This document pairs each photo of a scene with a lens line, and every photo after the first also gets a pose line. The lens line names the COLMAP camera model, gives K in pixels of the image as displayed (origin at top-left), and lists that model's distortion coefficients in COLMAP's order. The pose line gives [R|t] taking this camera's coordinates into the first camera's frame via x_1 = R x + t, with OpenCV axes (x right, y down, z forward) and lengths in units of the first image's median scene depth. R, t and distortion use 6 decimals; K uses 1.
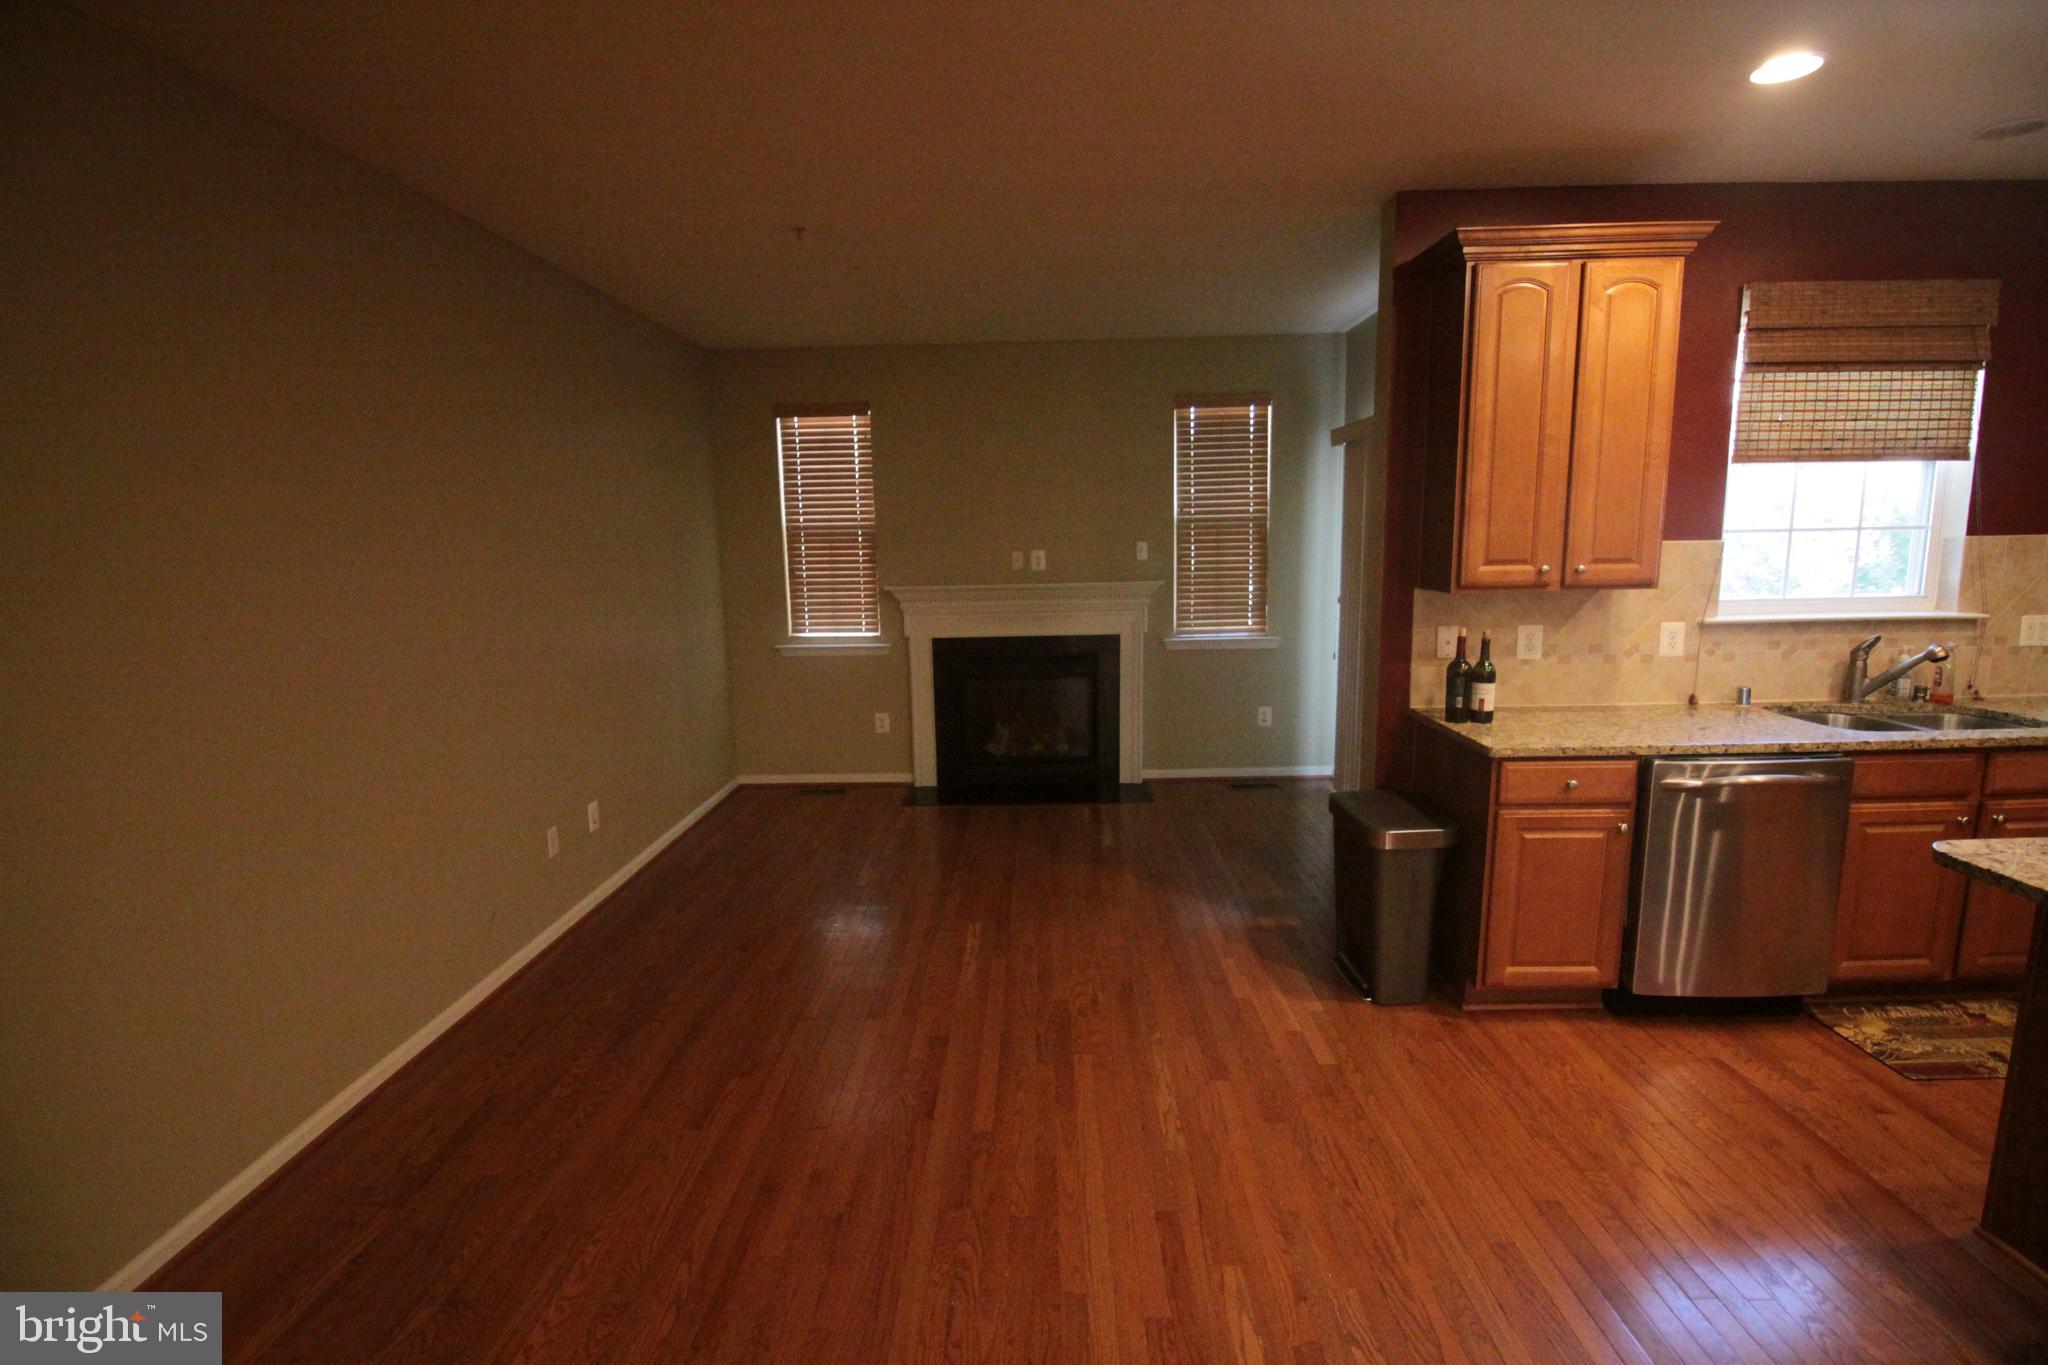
lens RADIAL K [[947.8, 0, 1024.0], [0, 947.8, 682.5], [0, 0, 1]] dist [-0.001382, -0.017511]
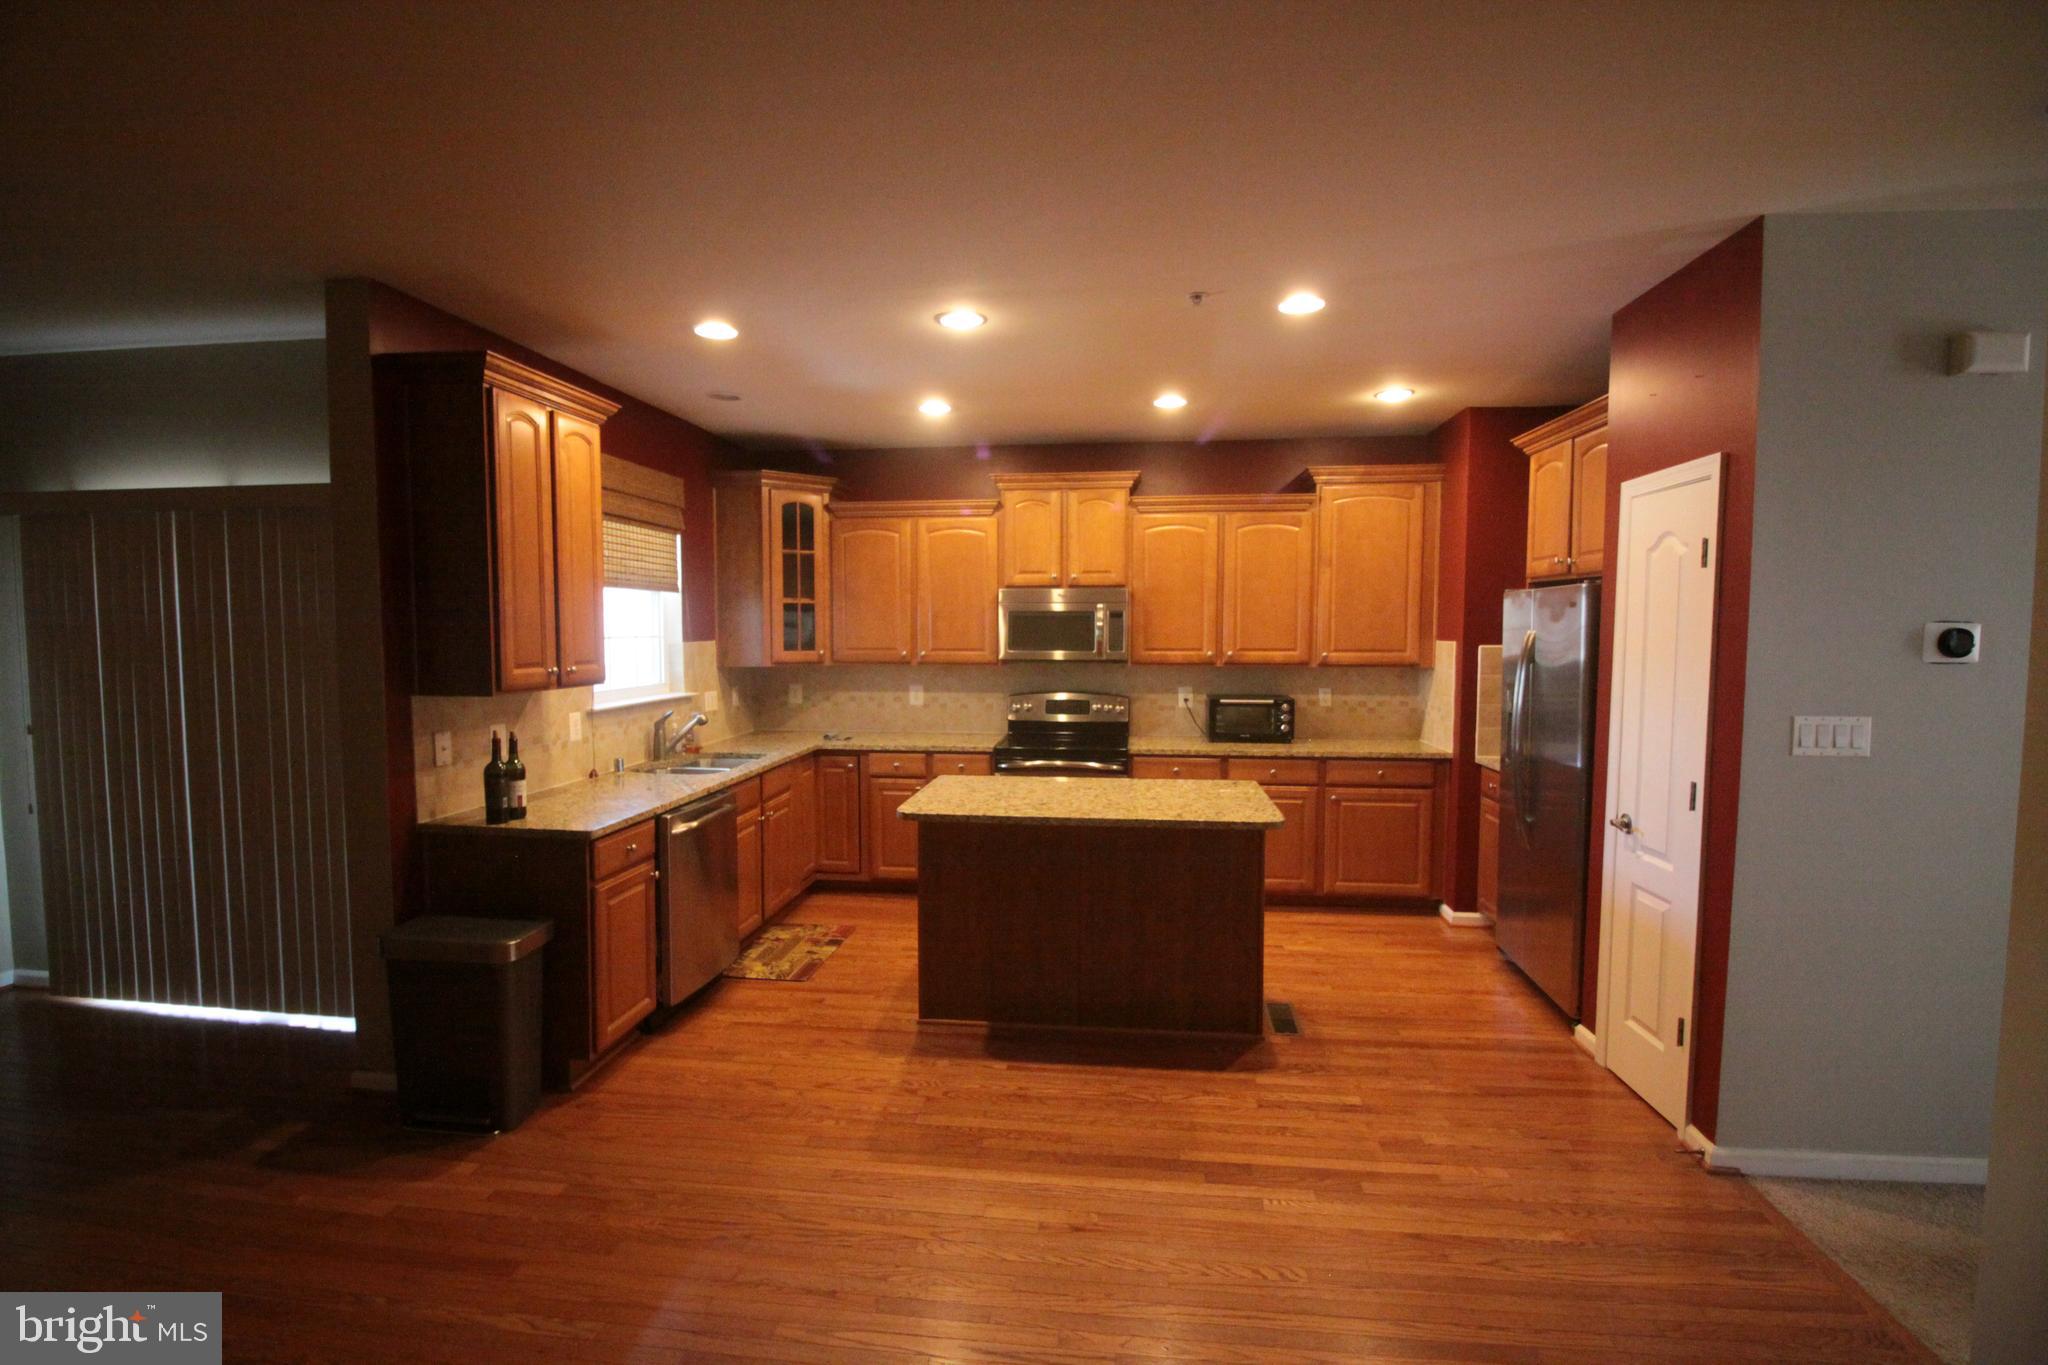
lens RADIAL K [[929.7, 0, 1024.0], [0, 929.7, 682.5], [0, 0, 1]] dist [0.001366, 0.000181]
pose [[0.099838, -0.035828, 0.994358, -0.473127], [0.148108, 0.988753, 0.020755, -0.044896], [-0.983919, 0.145200, 0.104022, 0.325268]]
